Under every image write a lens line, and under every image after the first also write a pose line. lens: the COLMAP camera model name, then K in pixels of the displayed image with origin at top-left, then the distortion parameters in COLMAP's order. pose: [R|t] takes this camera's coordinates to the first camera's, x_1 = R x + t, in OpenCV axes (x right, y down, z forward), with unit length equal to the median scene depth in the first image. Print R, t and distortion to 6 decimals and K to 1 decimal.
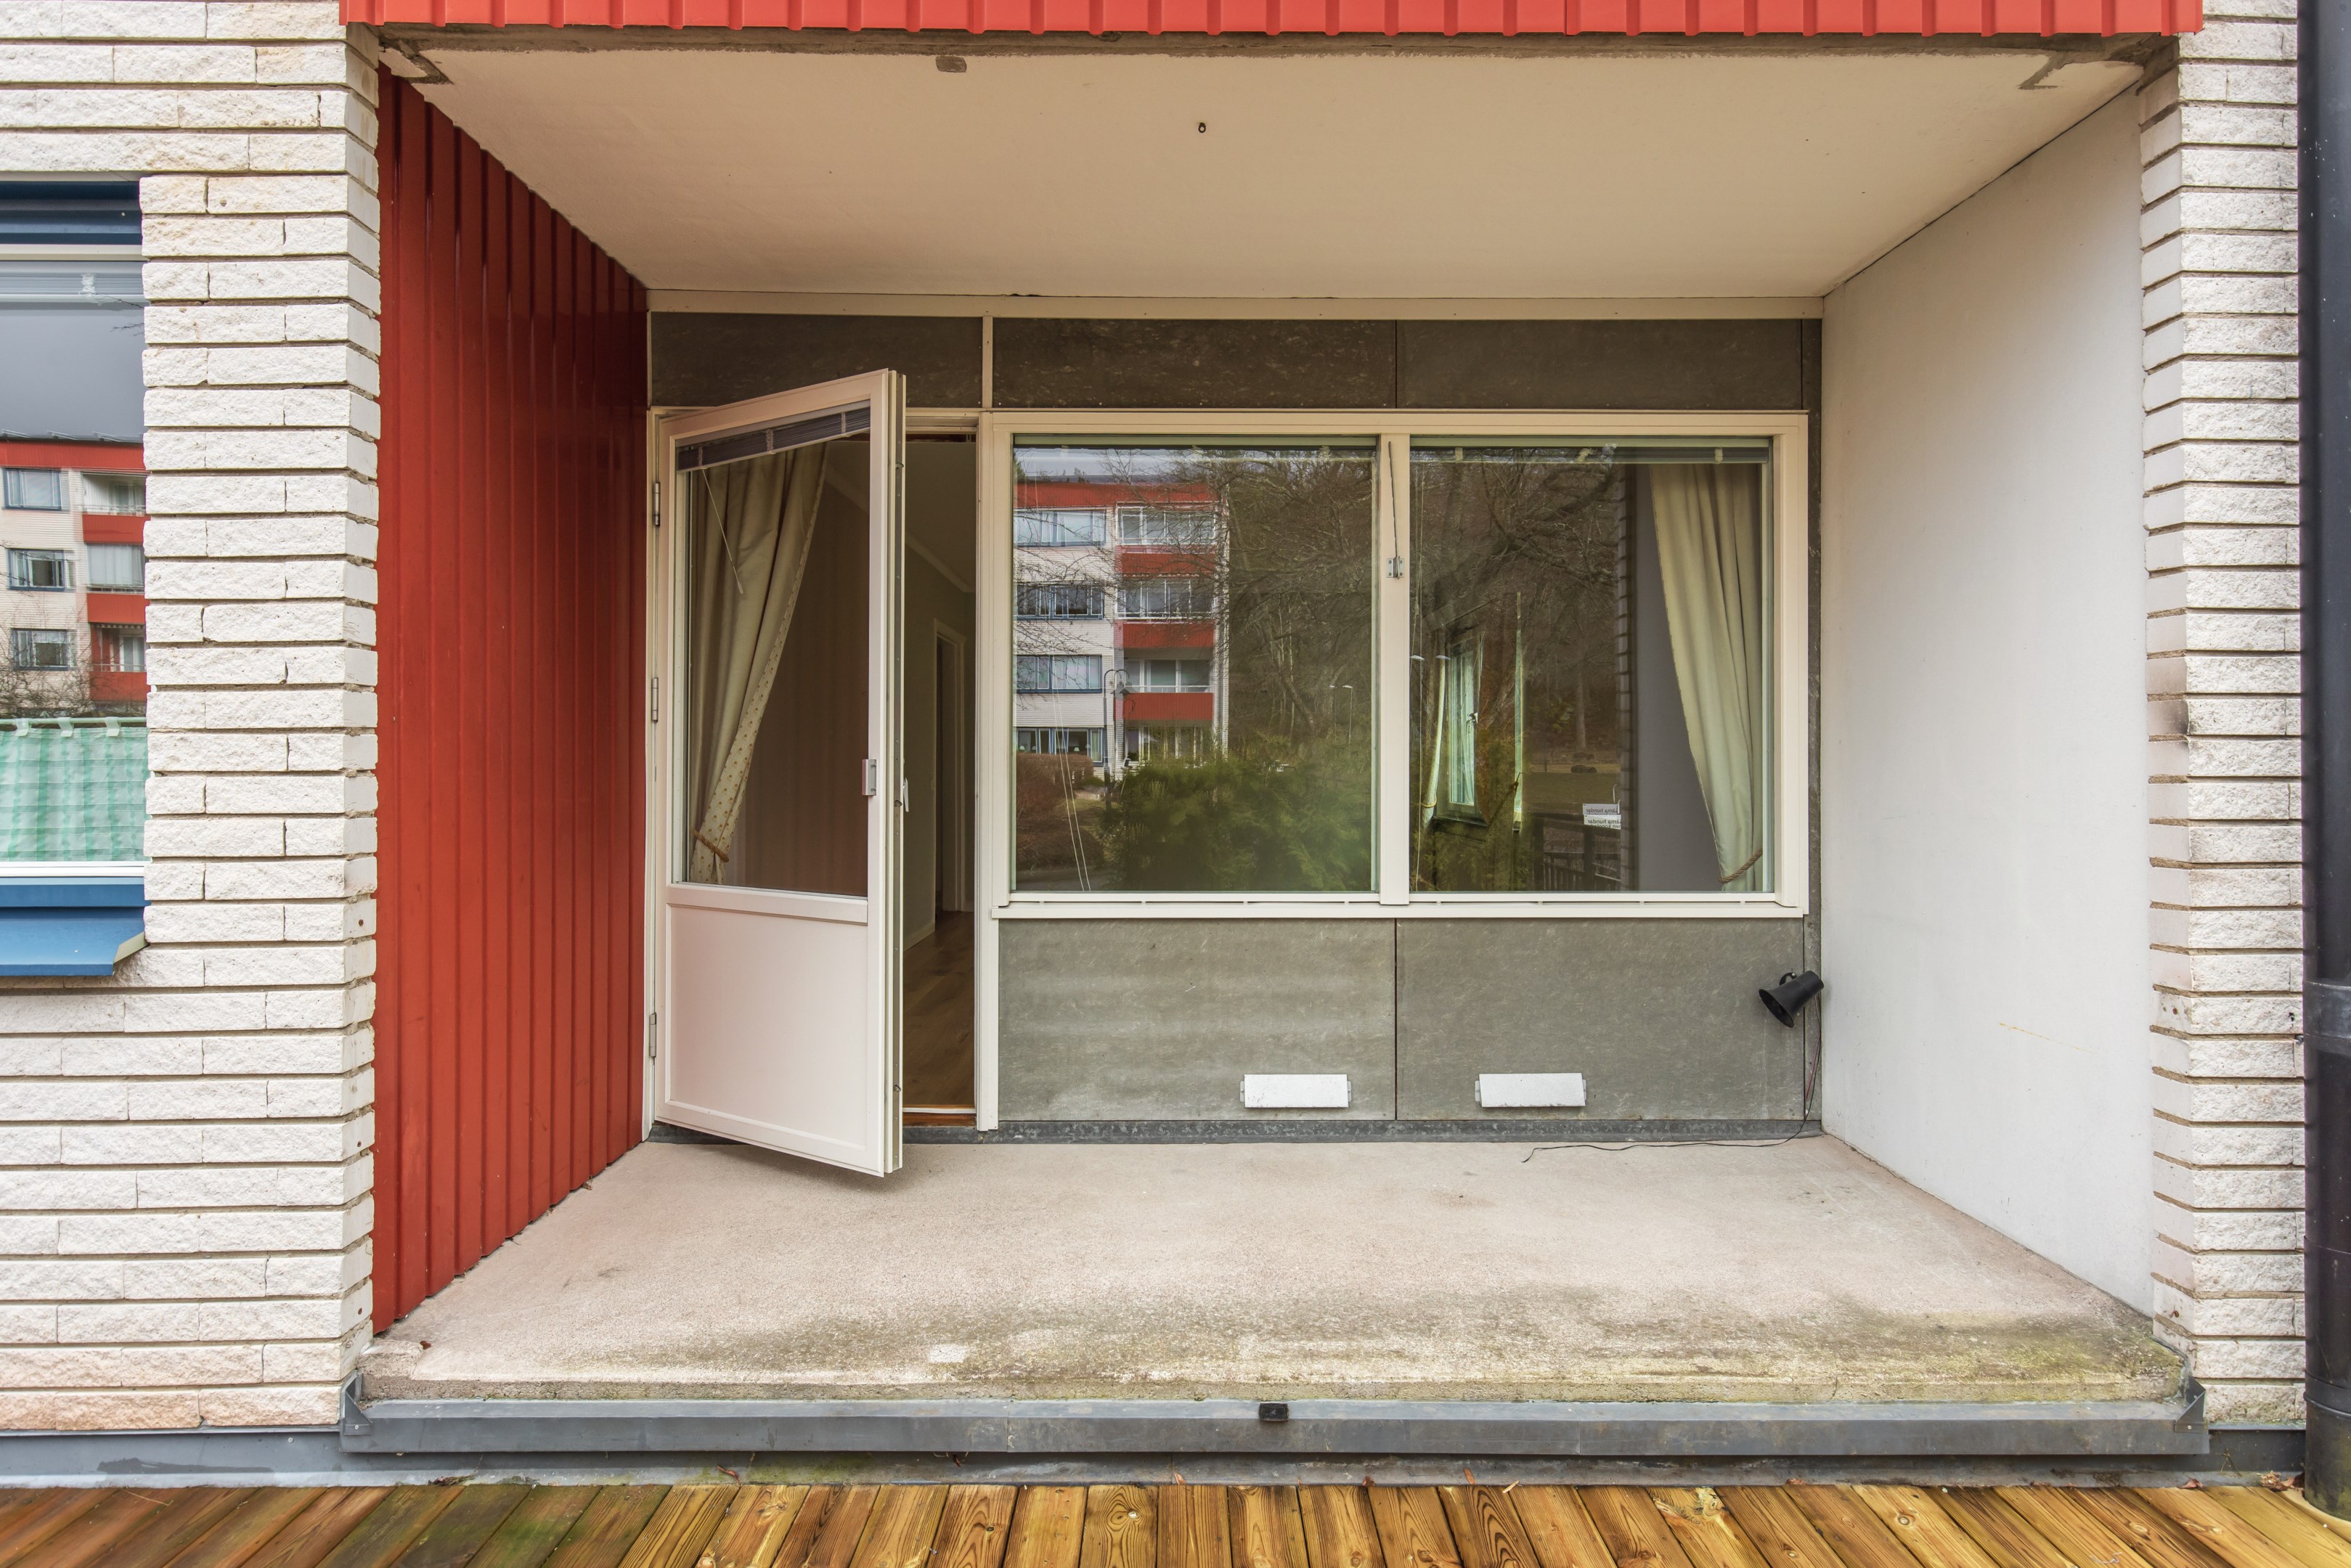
lens RADIAL K [[1298.5, 0, 1173.9], [0, 1298.5, 741.3], [0, 0, 1]] dist [0.004623, 0.000359]
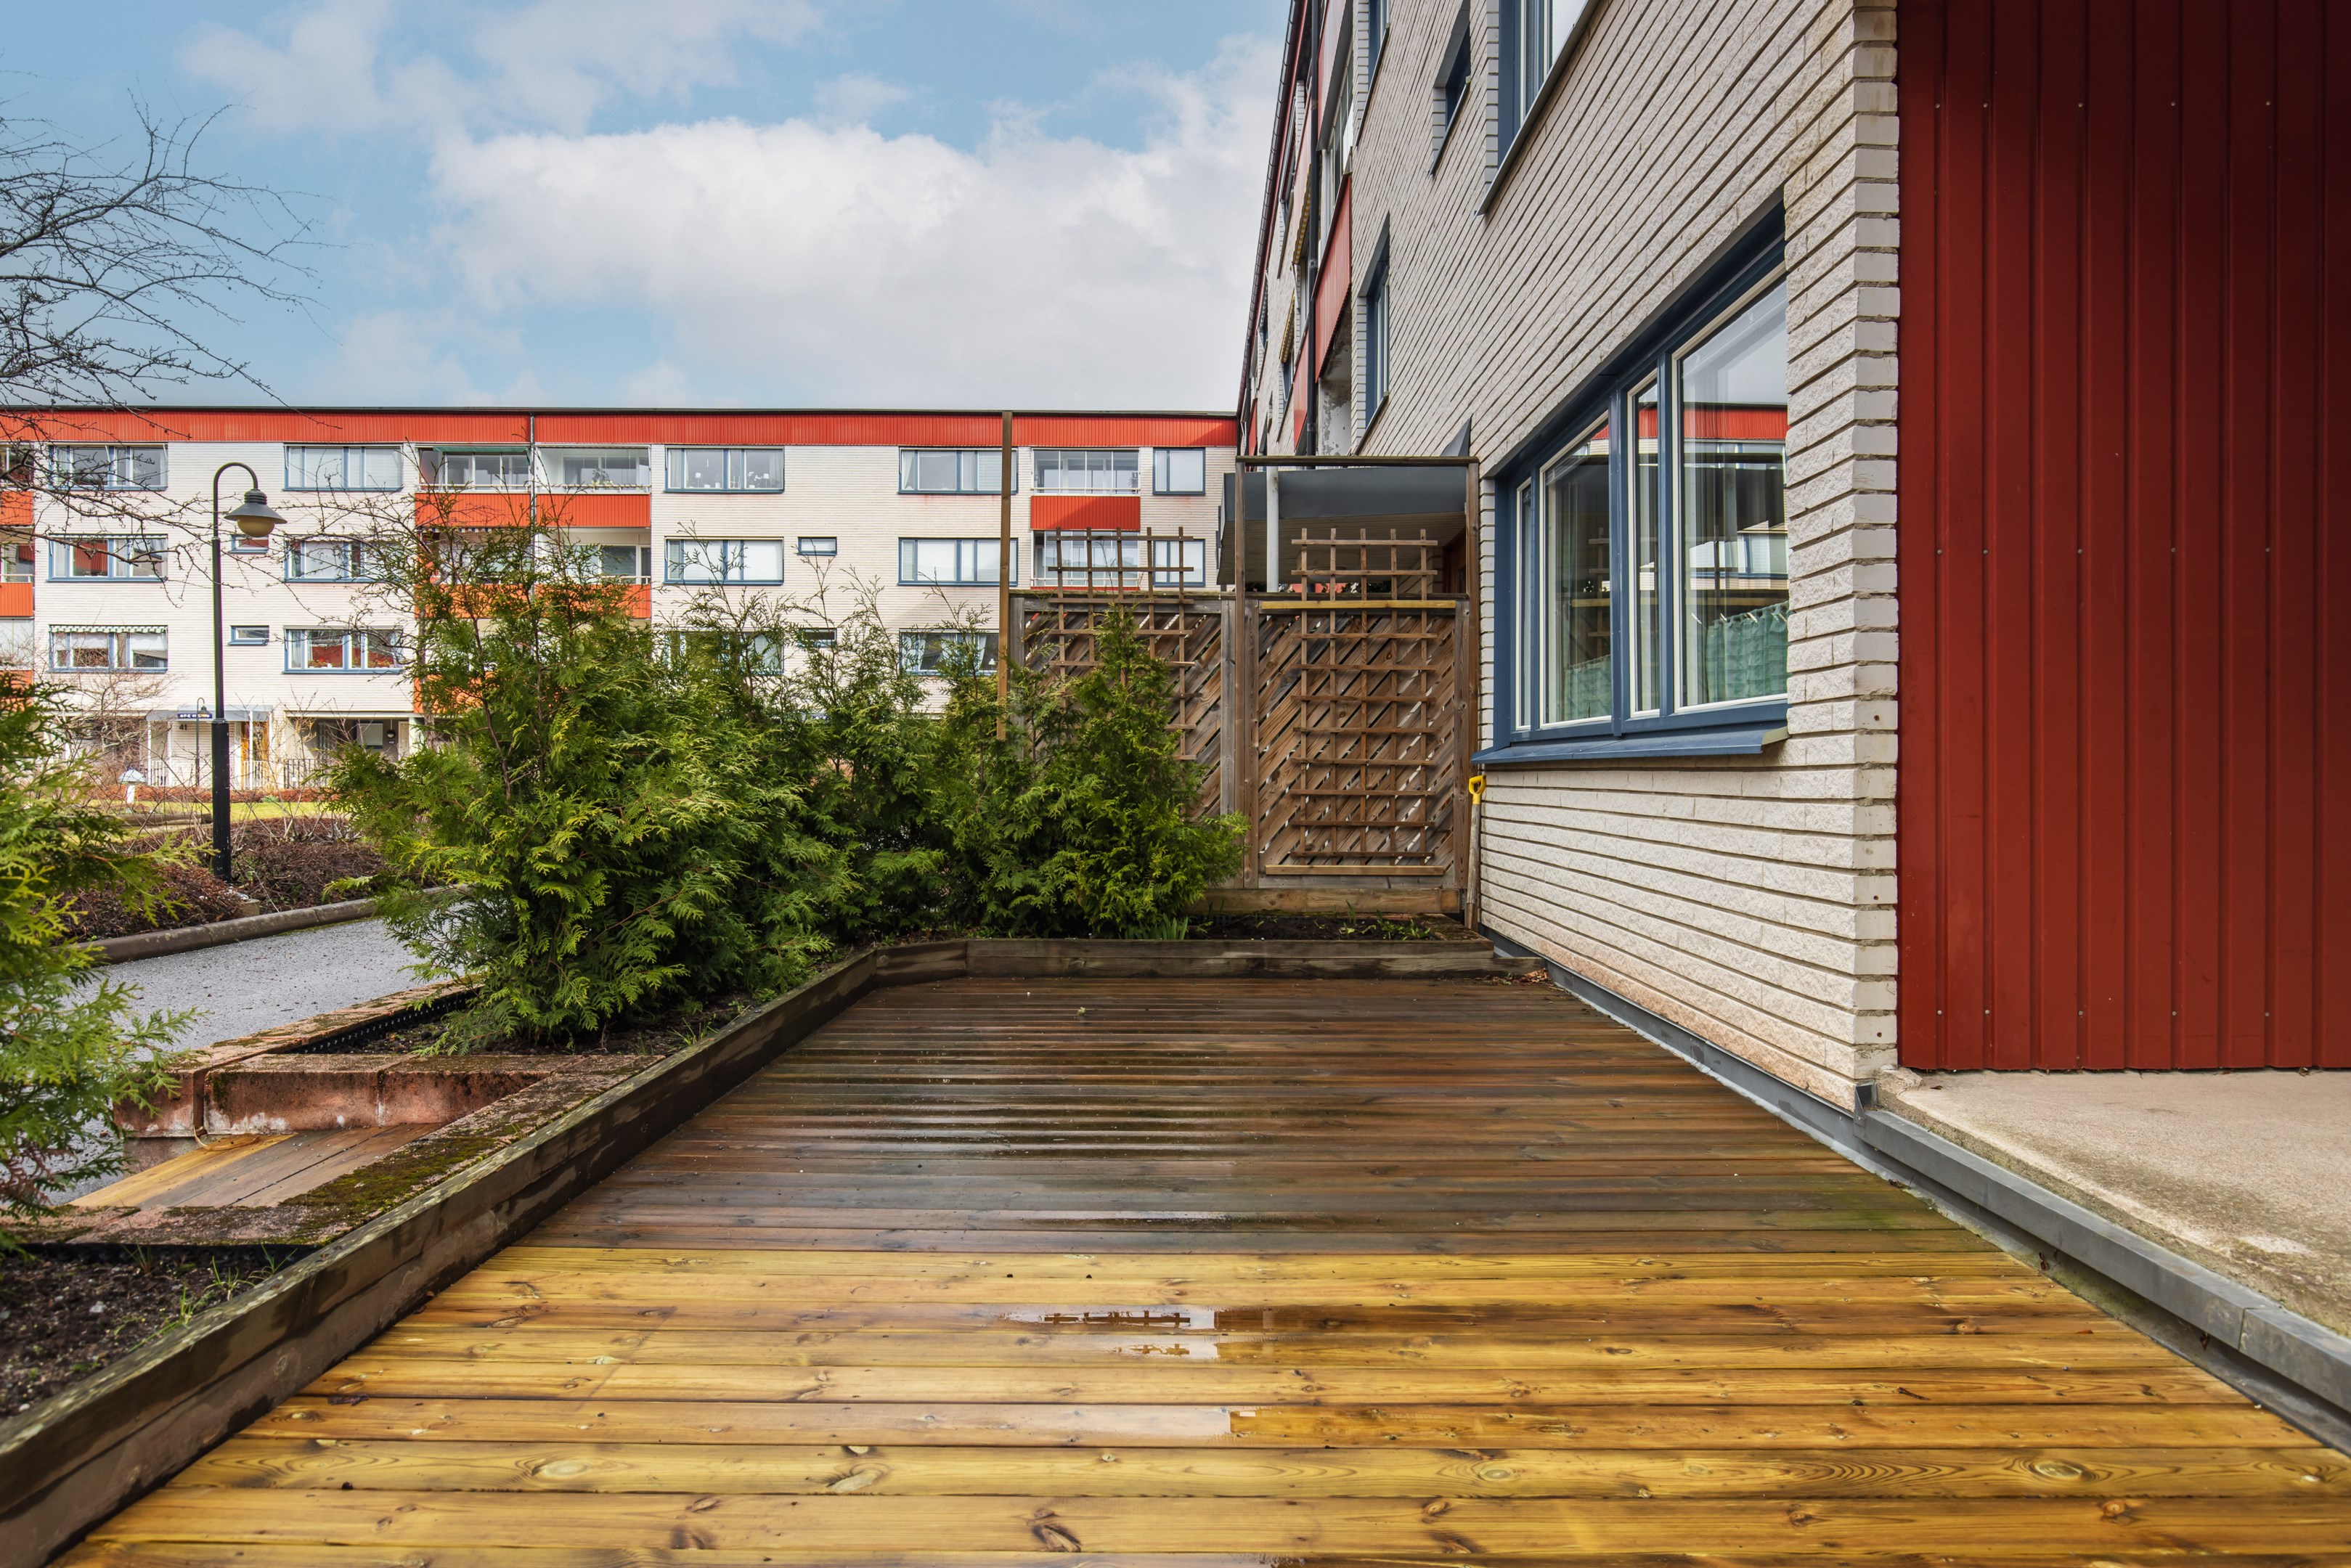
lens RADIAL K [[1389.7, 0, 1175.3], [0, 1389.7, 764.4], [0, 0, 1]] dist [0.000415, 0.001262]
pose [[-0.014044, -0.002985, -0.999897, 0.702545], [0.010428, 0.999941, -0.003132, 0.183500], [0.999847, -0.010470, -0.014012, 0.364227]]
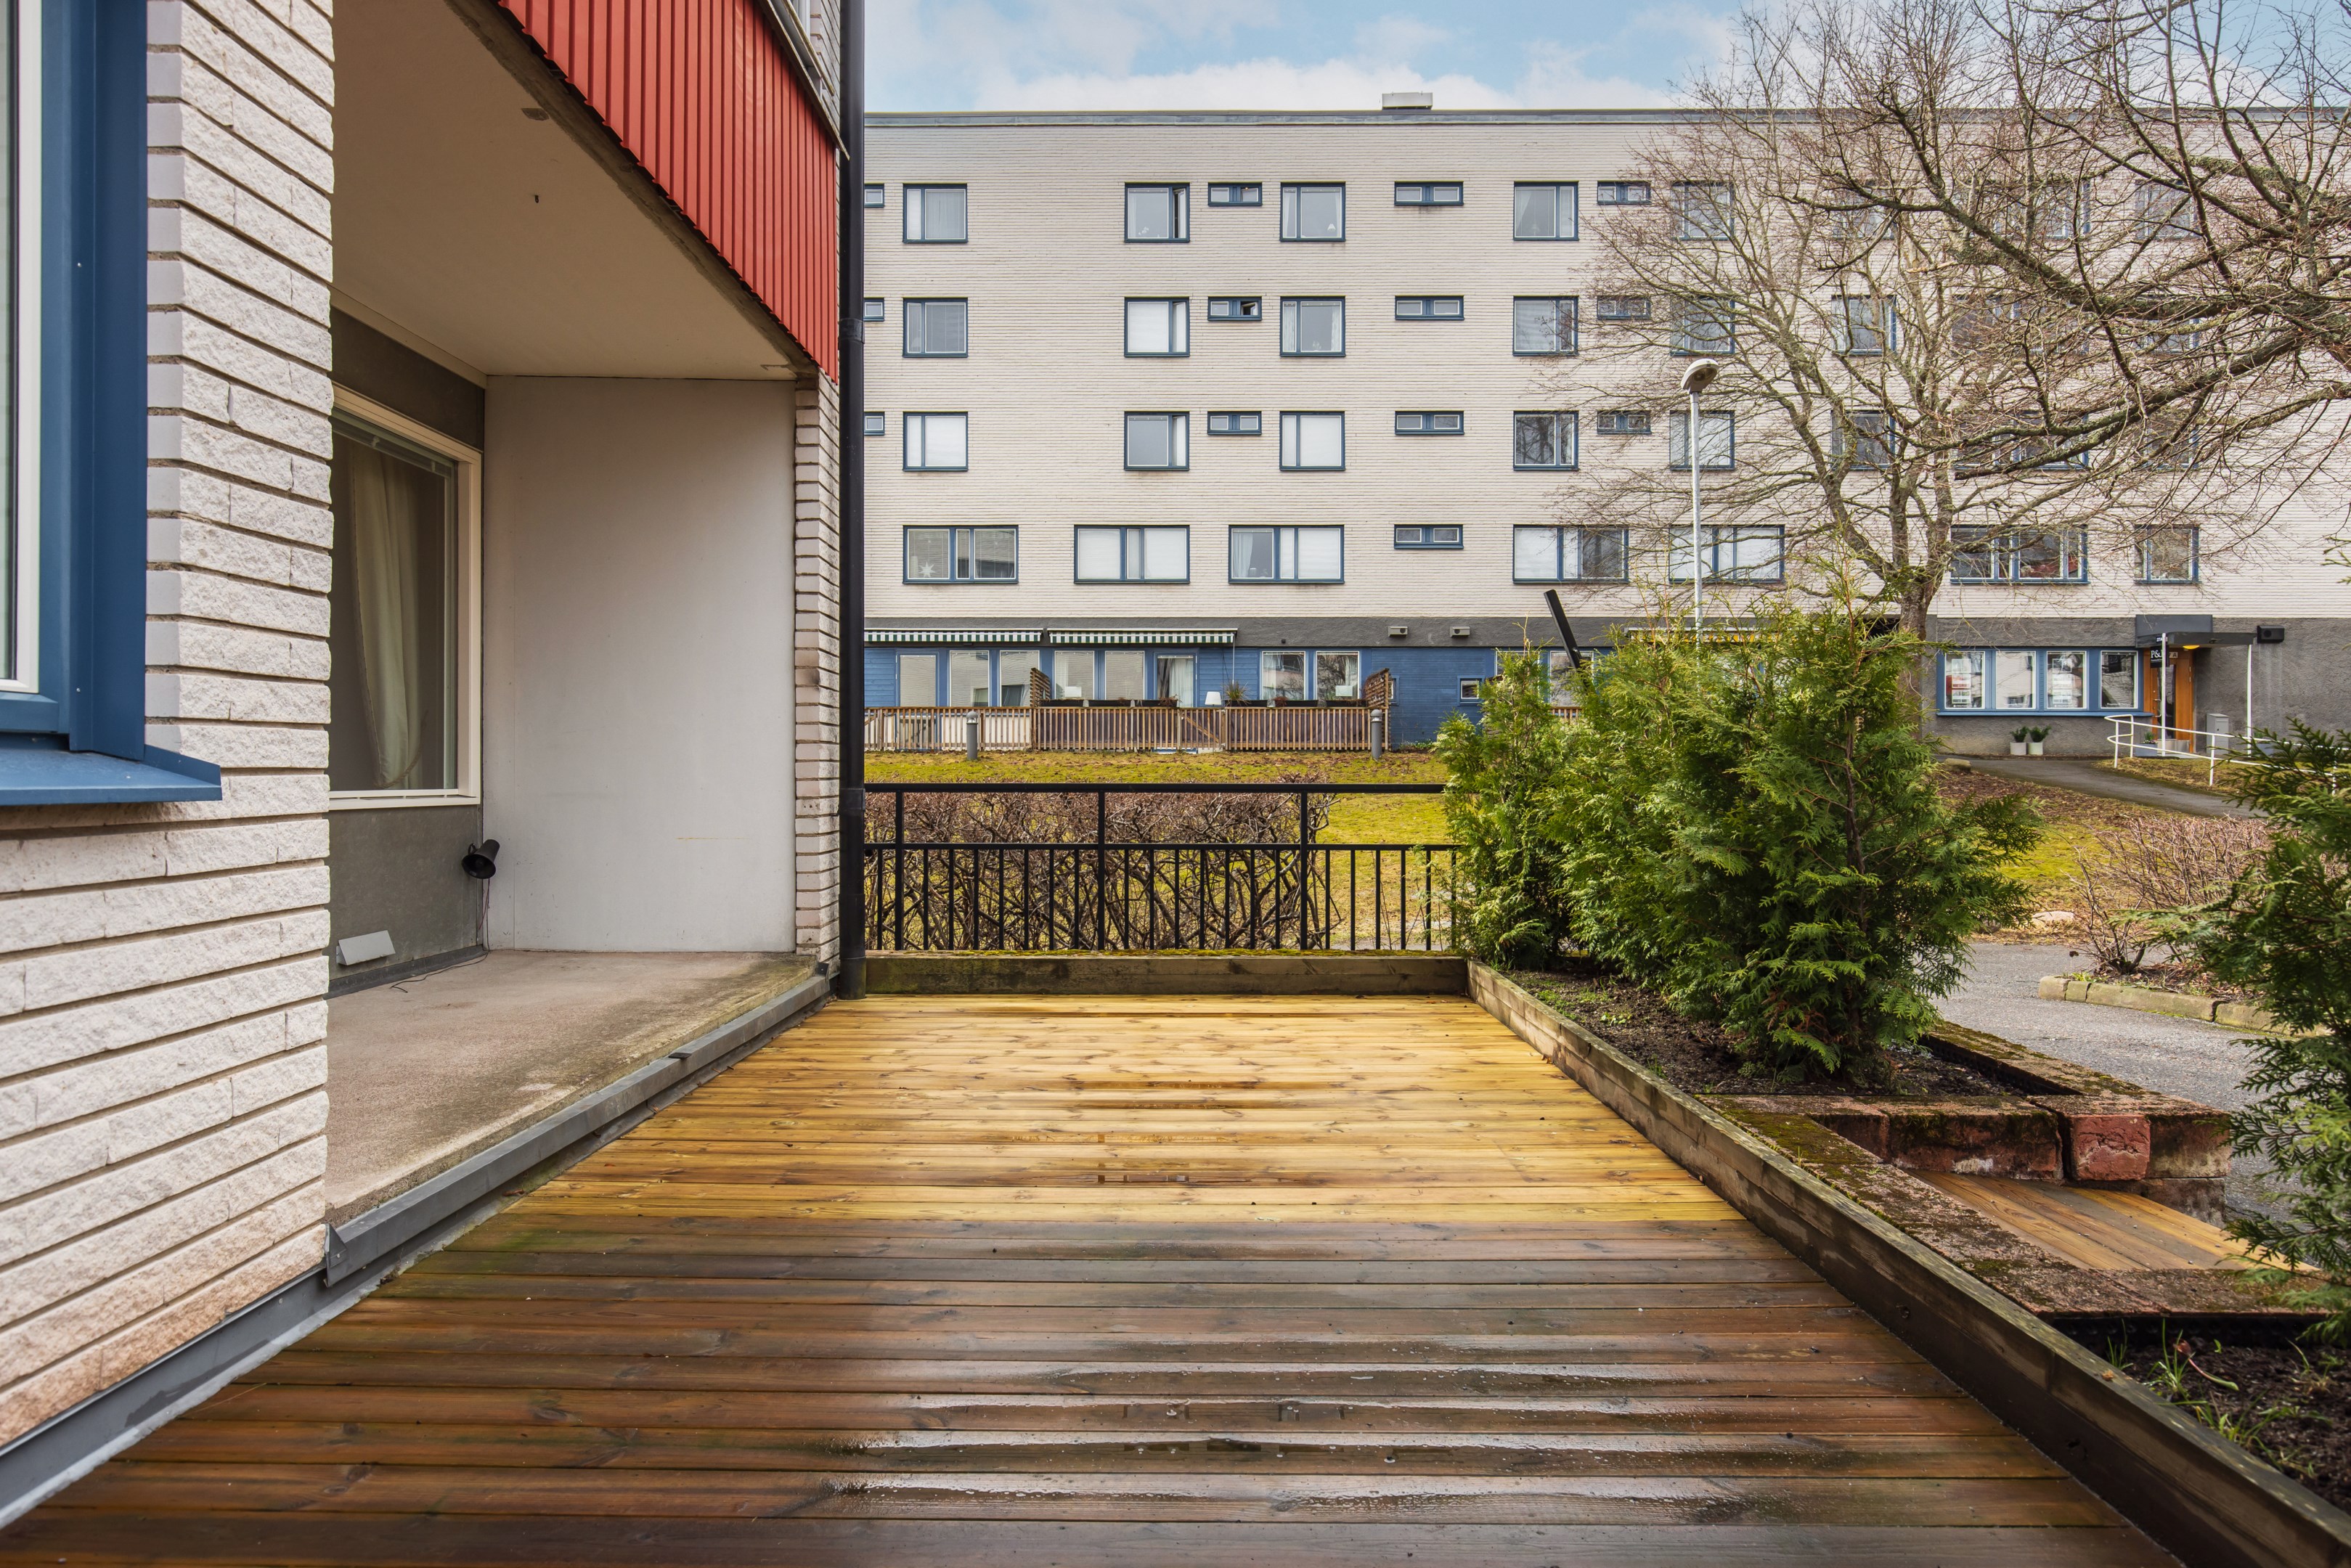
lens RADIAL K [[1389.7, 0, 1175.3], [0, 1389.7, 764.4], [0, 0, 1]] dist [0.000415, 0.001262]
pose [[0.006949, 0.010101, 0.999925, -1.670654], [-0.017255, 0.999801, -0.009980, 0.149438], [-0.999827, -0.017184, 0.007122, 0.355889]]
